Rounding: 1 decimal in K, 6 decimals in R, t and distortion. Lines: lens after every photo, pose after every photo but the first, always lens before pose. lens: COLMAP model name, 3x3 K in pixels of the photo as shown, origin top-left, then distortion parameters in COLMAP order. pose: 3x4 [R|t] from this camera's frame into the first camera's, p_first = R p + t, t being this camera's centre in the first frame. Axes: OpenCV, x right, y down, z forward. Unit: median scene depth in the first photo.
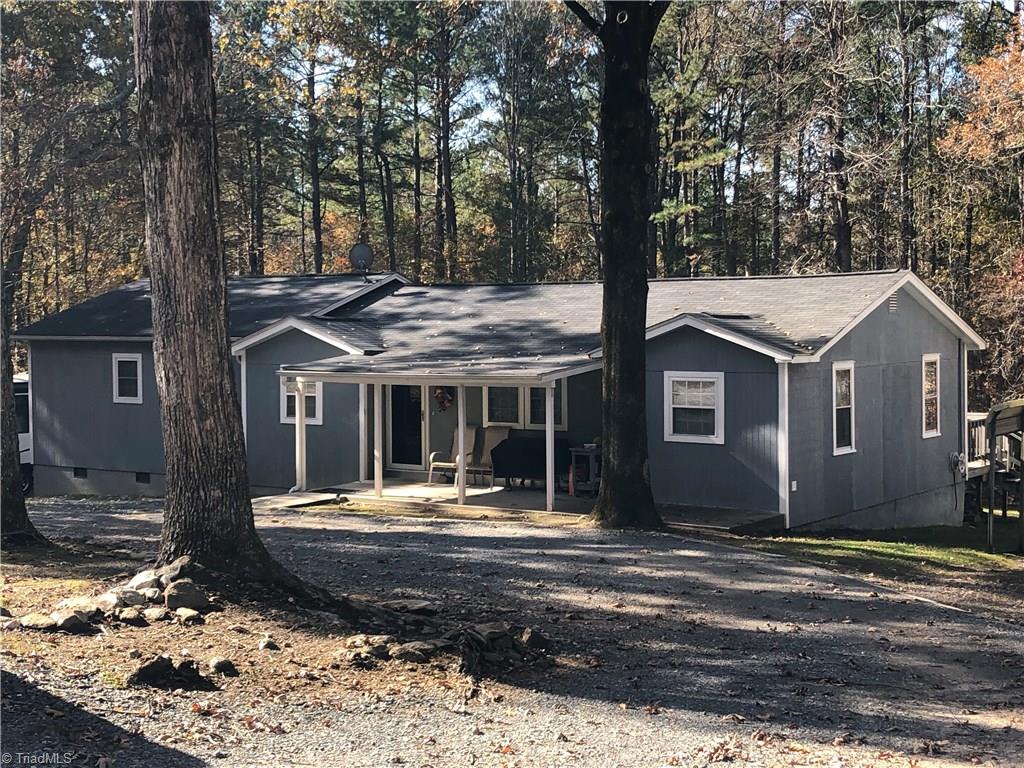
lens RADIAL K [[1562.2, 0, 512.0], [0, 1562.2, 384.0], [0, 0, 1]] dist [0.020969, 0.064295]
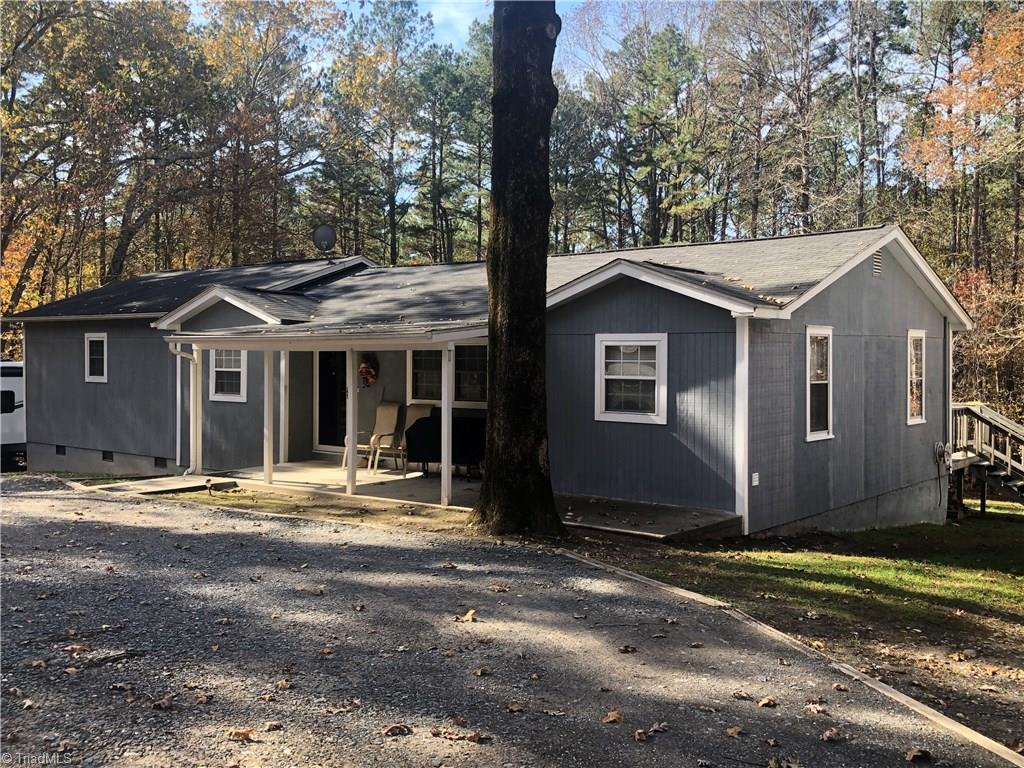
lens RADIAL K [[1061.3, 0, 512.0], [0, 1061.3, 384.0], [0, 0, 1]] dist [-0.000396, -0.020702]
pose [[0.998168, 0.012423, -0.059212, 0.084601], [-0.013192, 0.999834, -0.012601, 0.024557], [0.059045, 0.013359, 0.998166, 0.436787]]
